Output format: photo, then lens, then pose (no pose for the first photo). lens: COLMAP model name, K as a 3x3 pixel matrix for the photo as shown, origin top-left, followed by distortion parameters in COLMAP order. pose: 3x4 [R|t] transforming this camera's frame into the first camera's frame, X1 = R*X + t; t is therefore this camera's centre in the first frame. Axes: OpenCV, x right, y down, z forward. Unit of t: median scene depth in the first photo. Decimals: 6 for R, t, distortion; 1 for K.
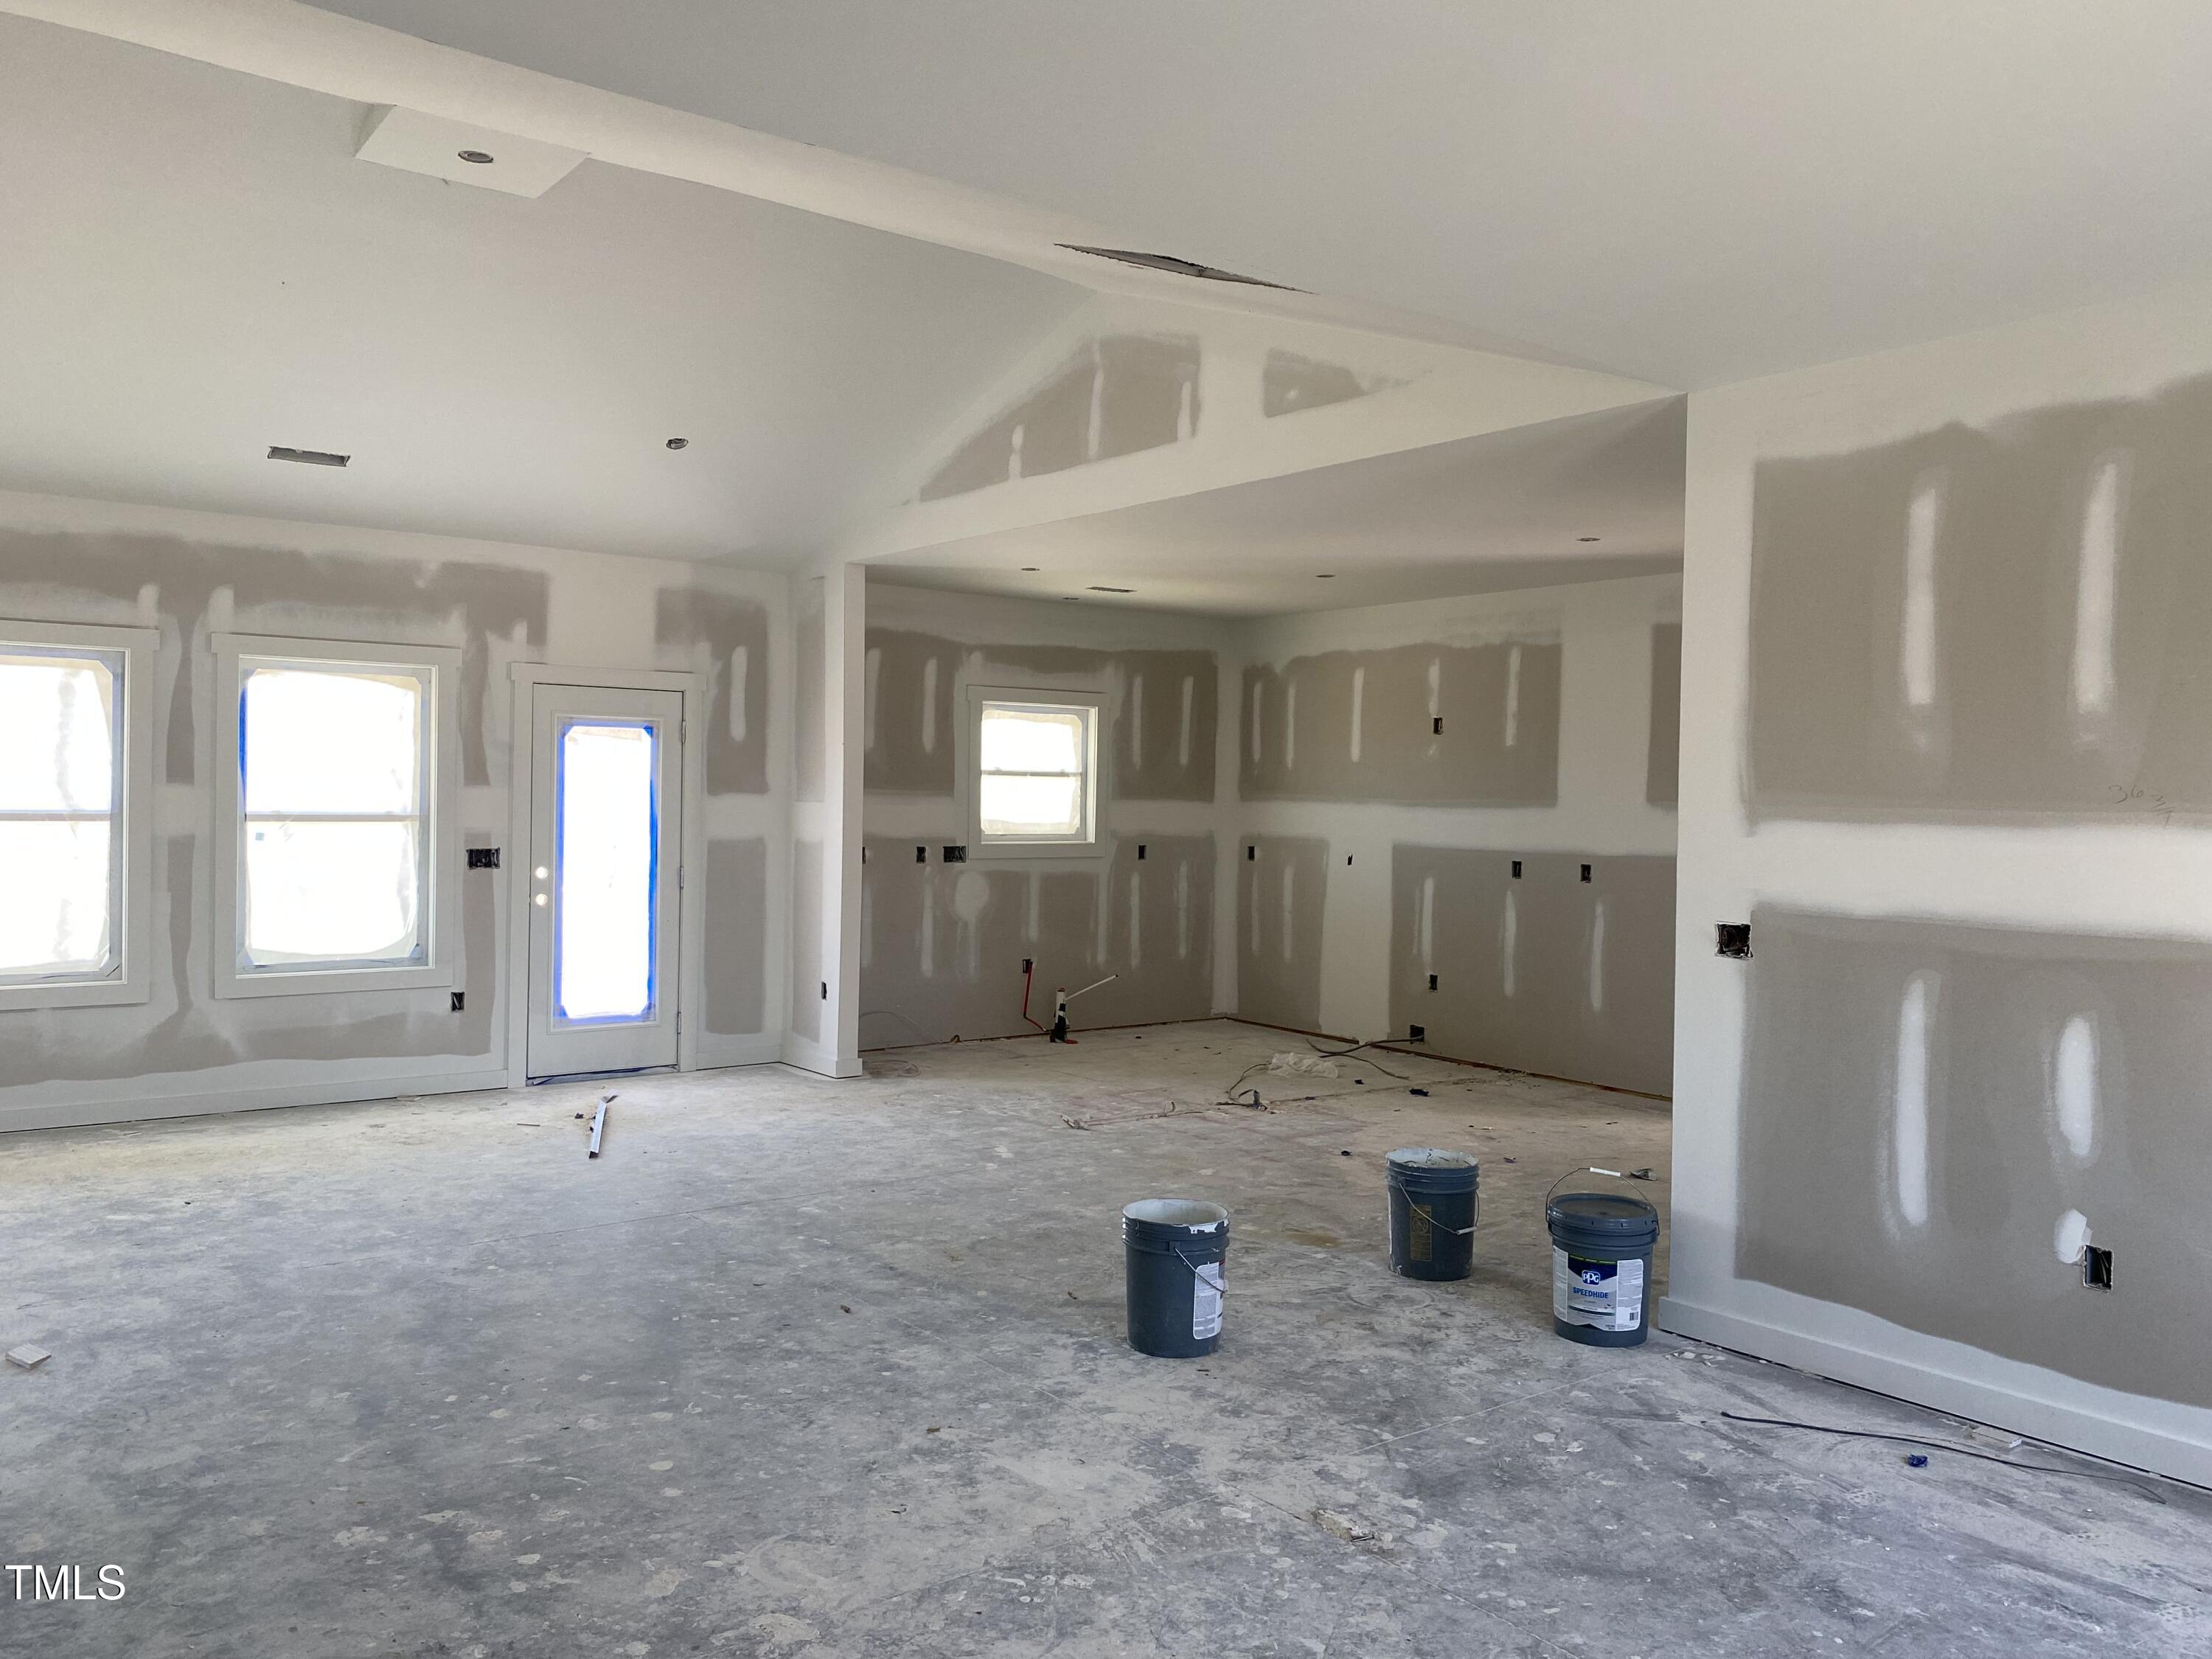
lens RADIAL K [[1691.0, 0, 1110.7], [0, 1691.0, 819.4], [0, 0, 1]] dist [0.018894, -0.011908]
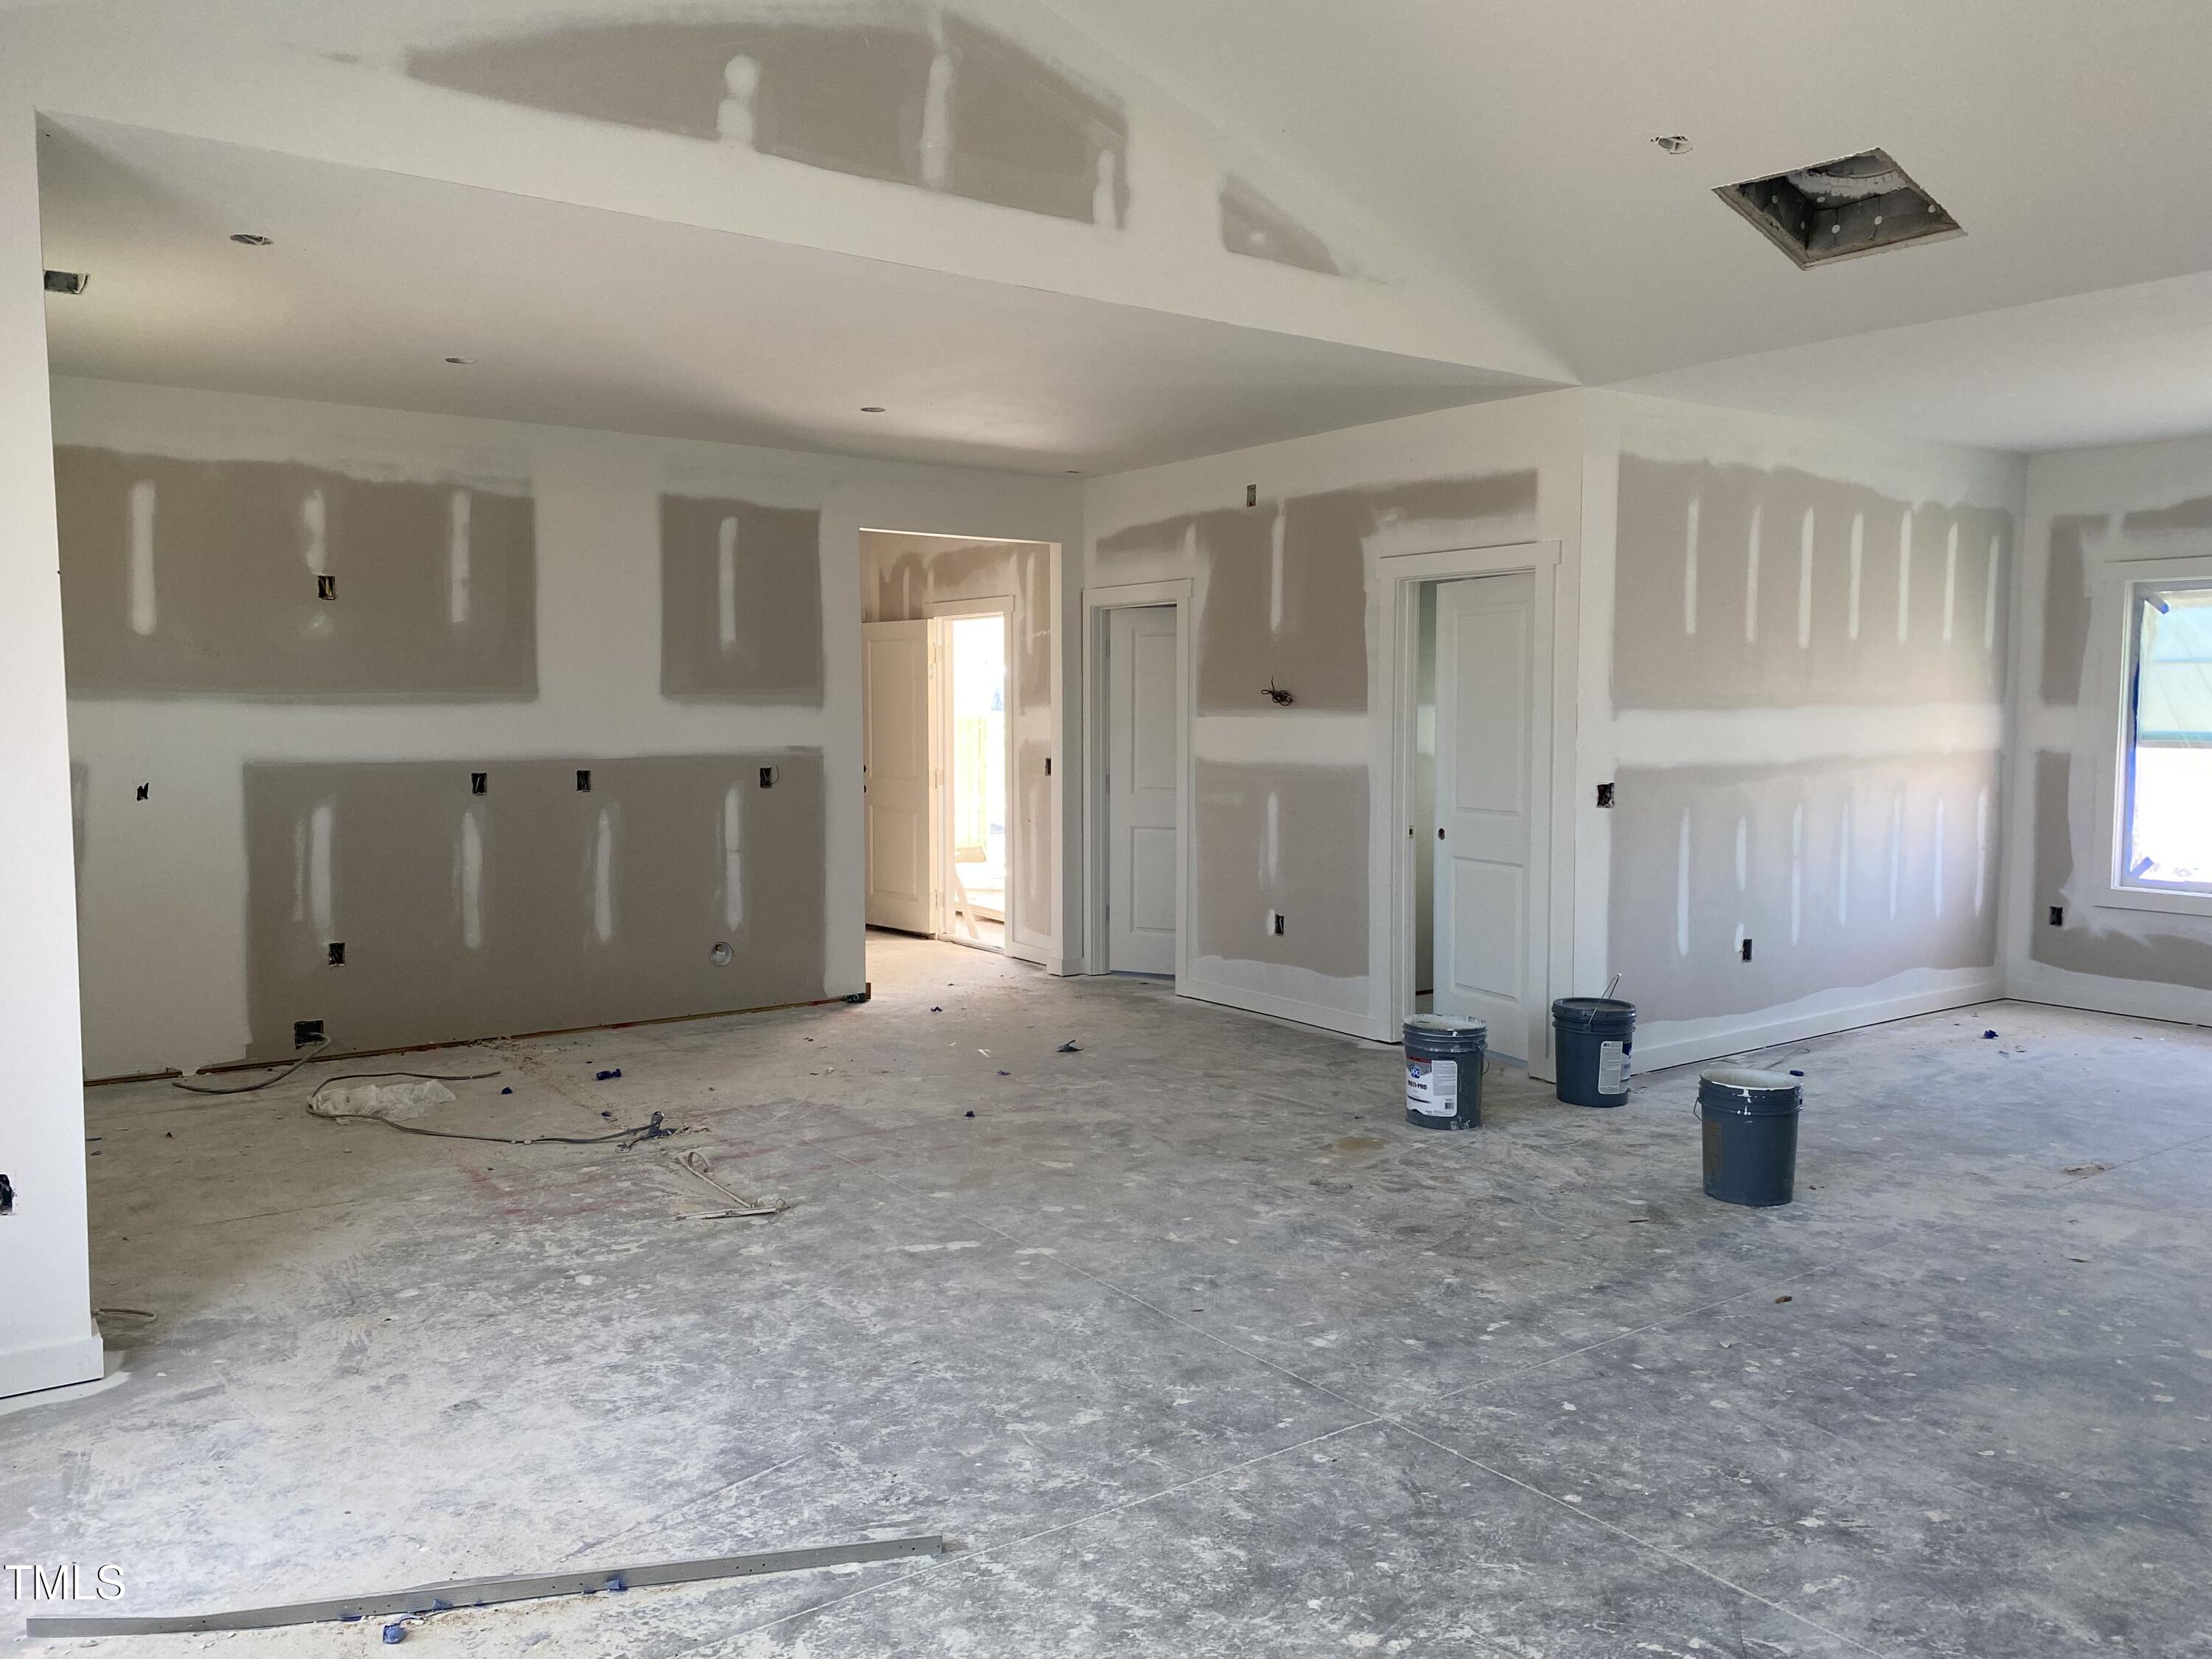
lens RADIAL K [[1691.0, 0, 1103.4], [0, 1691.0, 837.3], [0, 0, 1]] dist [0.018894, -0.011908]
pose [[0.027231, -0.095198, 0.995086, -0.882139], [0.012229, 0.995412, 0.094894, -0.026997], [-0.999554, 0.009585, 0.028270, 1.161789]]
